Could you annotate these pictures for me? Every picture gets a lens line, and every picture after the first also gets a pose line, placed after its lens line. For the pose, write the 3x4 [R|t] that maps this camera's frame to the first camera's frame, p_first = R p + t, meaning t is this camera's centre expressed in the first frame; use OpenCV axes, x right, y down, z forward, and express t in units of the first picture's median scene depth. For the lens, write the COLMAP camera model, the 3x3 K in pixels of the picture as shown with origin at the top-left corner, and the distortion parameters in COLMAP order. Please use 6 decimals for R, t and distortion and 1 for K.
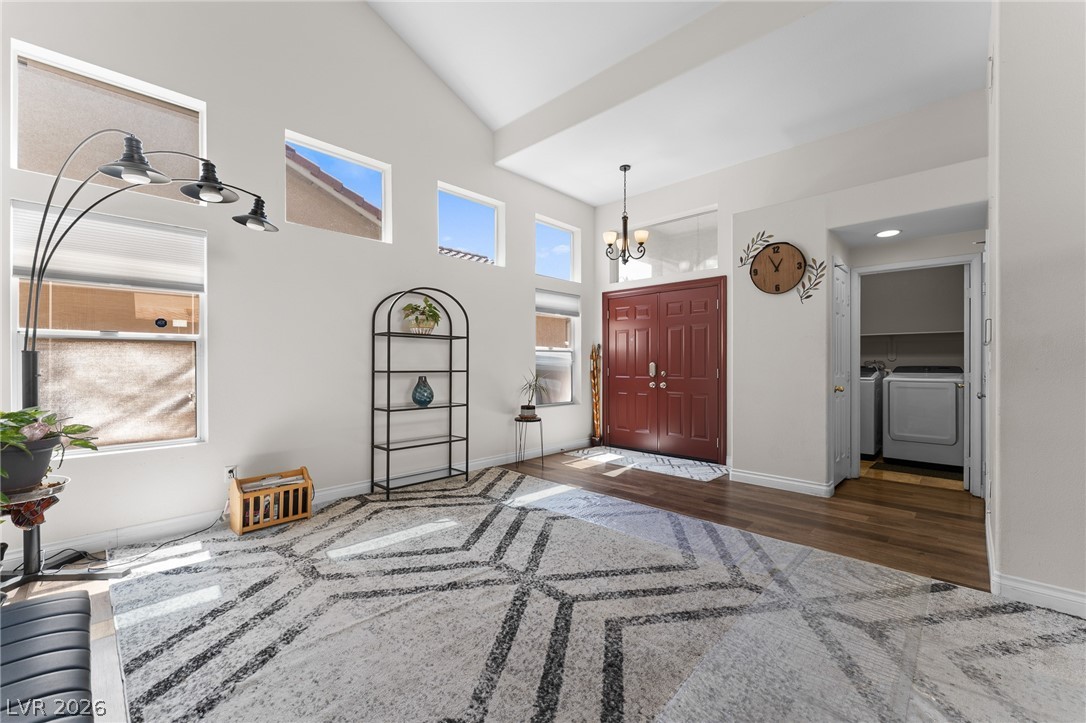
lens RADIAL K [[438.4, 0, 541.9], [0, 438.4, 368.1], [0, 0, 1]] dist [0.000068, -0.000588]
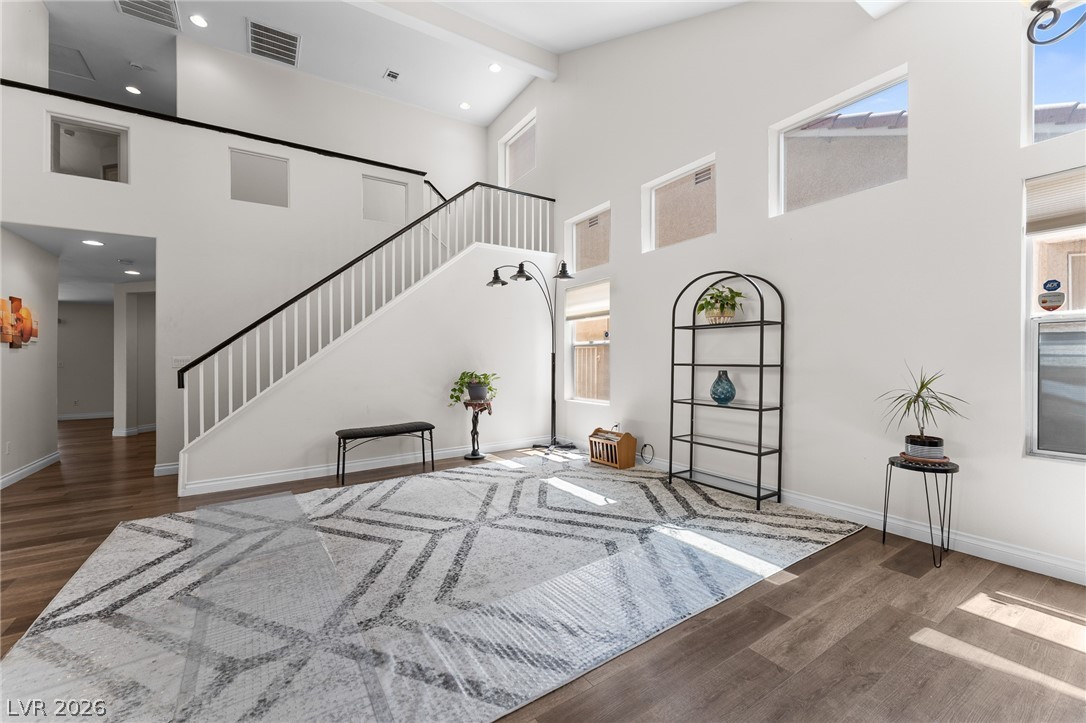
lens RADIAL K [[438.4, 0, 540.8], [0, 438.4, 359.3], [0, 0, 1]] dist [0.000068, -0.000588]
pose [[-0.220055, 0.005686, -0.975471, 0.763890], [0.003348, 0.999982, 0.005073, -0.011369], [0.975482, -0.002149, -0.220070, 0.932091]]
